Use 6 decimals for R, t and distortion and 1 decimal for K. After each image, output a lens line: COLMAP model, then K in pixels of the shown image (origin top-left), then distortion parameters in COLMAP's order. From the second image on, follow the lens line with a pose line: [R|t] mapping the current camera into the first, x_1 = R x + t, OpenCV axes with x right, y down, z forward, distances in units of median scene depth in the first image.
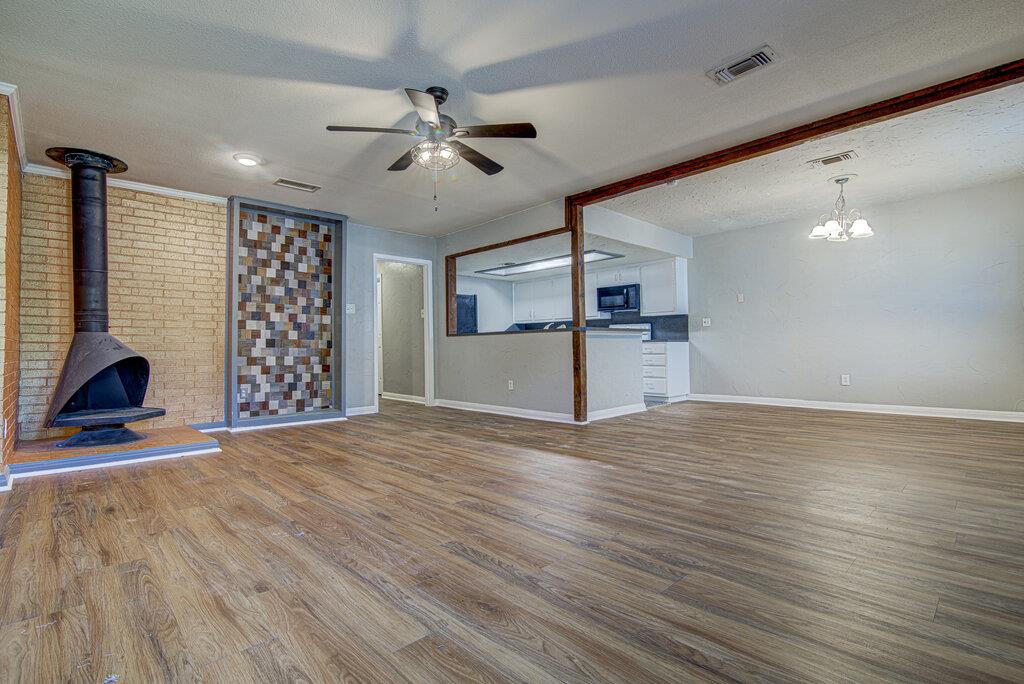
lens RADIAL K [[480.6, 0, 511.8], [0, 480.6, 341.4], [0, 0, 1]] dist [-0.008020, -0.000357]
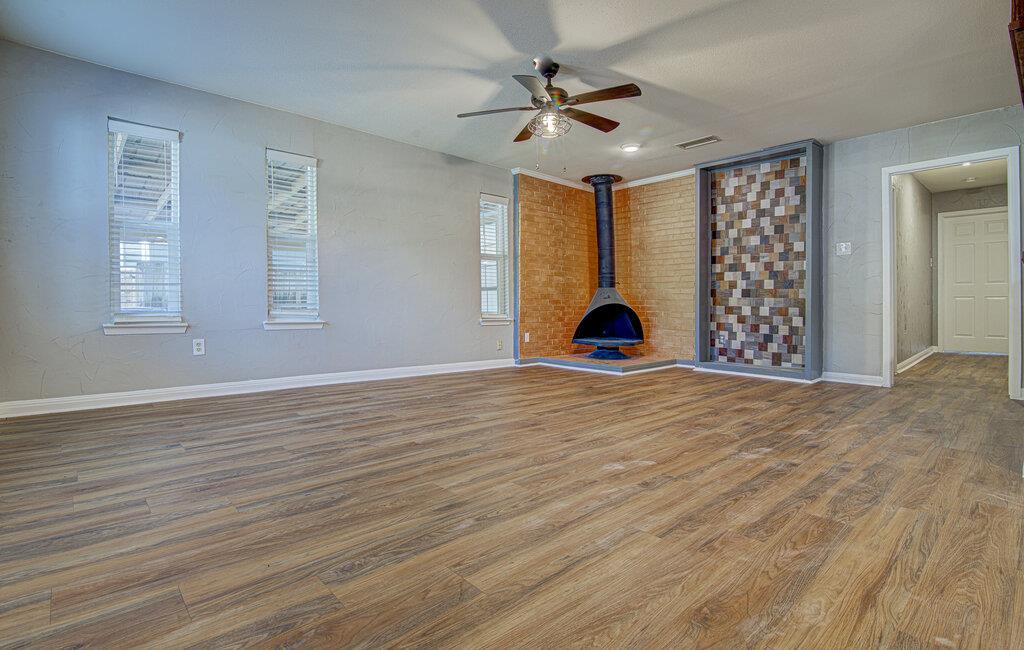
lens RADIAL K [[499.5, 0, 506.3], [0, 499.5, 308.8], [0, 0, 1]] dist [-0.005680, -0.000226]
pose [[-0.038536, 0.023646, -0.998977, 0.568432], [0.013201, 0.999645, 0.023152, 0.005582], [0.999170, -0.012295, -0.038834, 0.528098]]
